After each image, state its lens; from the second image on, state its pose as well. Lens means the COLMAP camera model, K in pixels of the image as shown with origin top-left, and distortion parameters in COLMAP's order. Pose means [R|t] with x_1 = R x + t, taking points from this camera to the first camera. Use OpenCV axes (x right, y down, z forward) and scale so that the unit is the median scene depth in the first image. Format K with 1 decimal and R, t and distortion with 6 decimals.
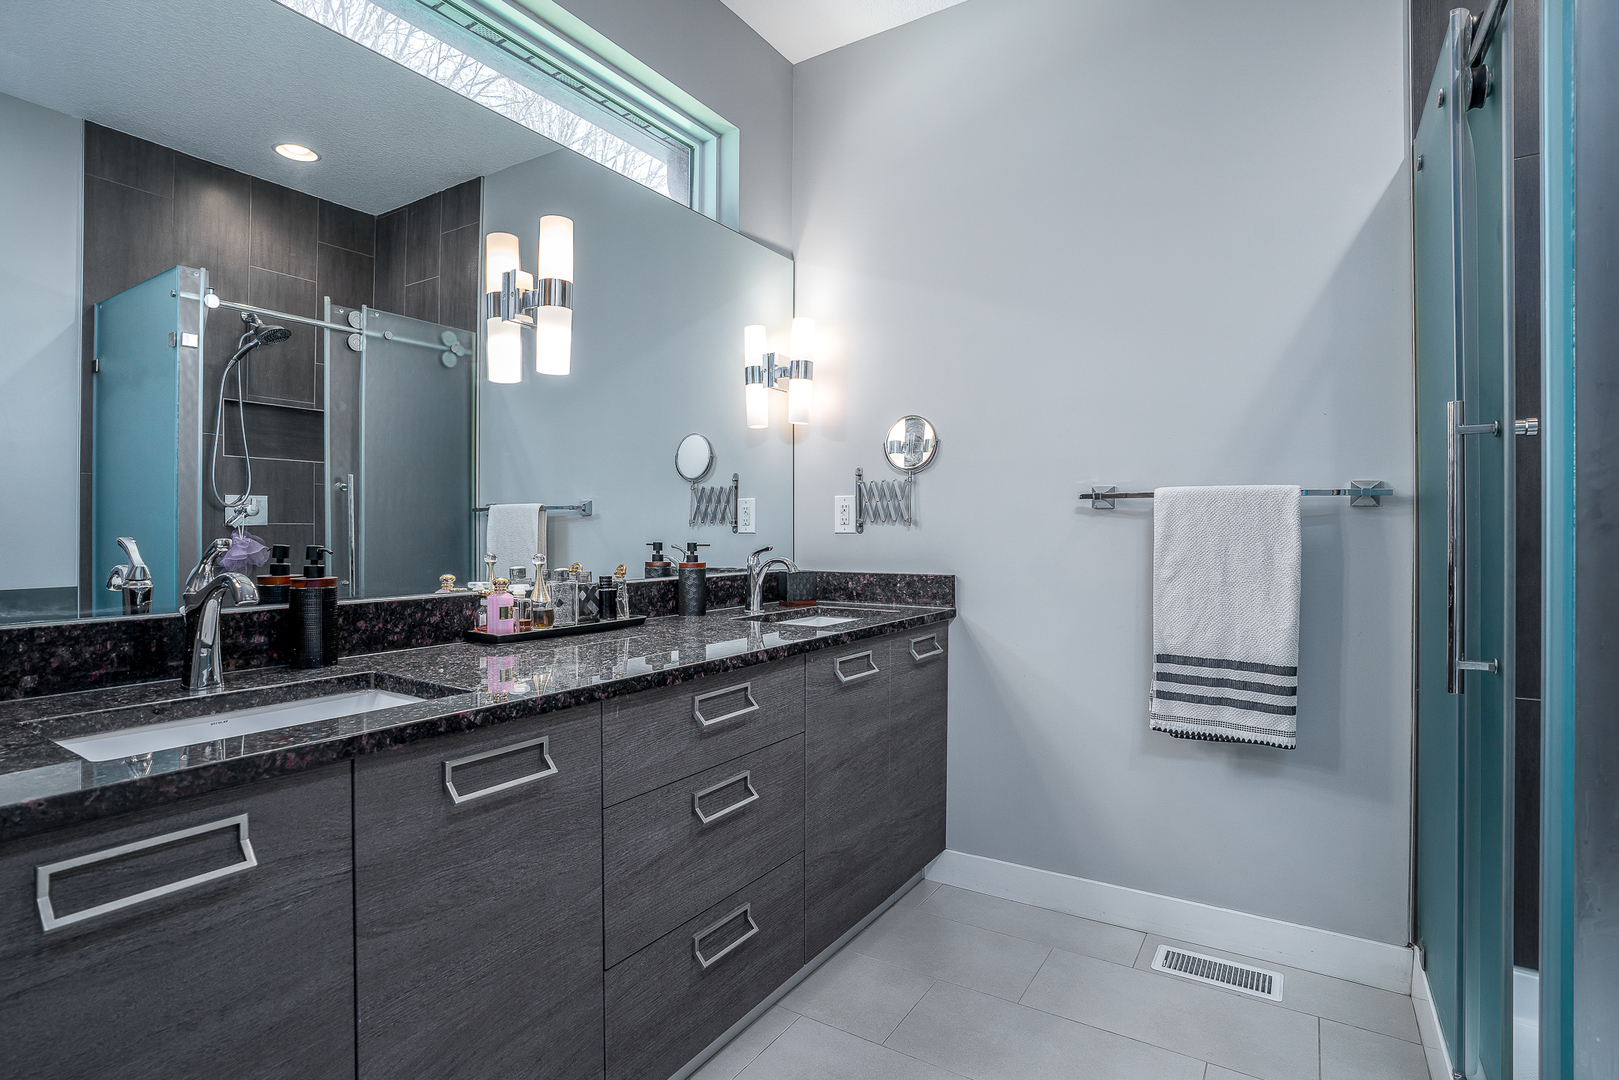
lens RADIAL K [[834.3, 0, 809.5], [0, 834.3, 540.0], [0, 0, 1]] dist [-0.002812, 0.000384]
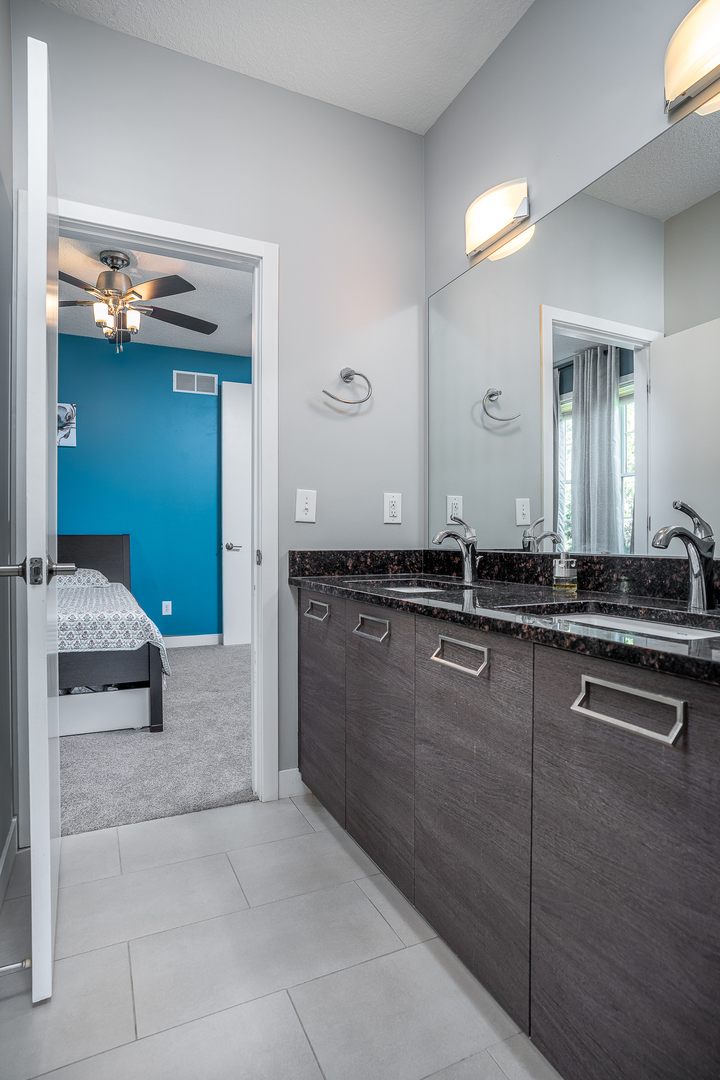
lens RADIAL K [[567.7, 0, 360.0], [0, 567.7, 540.0], [0, 0, 1]] dist [0.001001, 0.000213]
pose [[-0.541280, 0.003617, -0.840835, 0.788960], [-0.002080, 0.999982, 0.005640, 0.013736], [0.840840, 0.004802, -0.541262, 1.350450]]
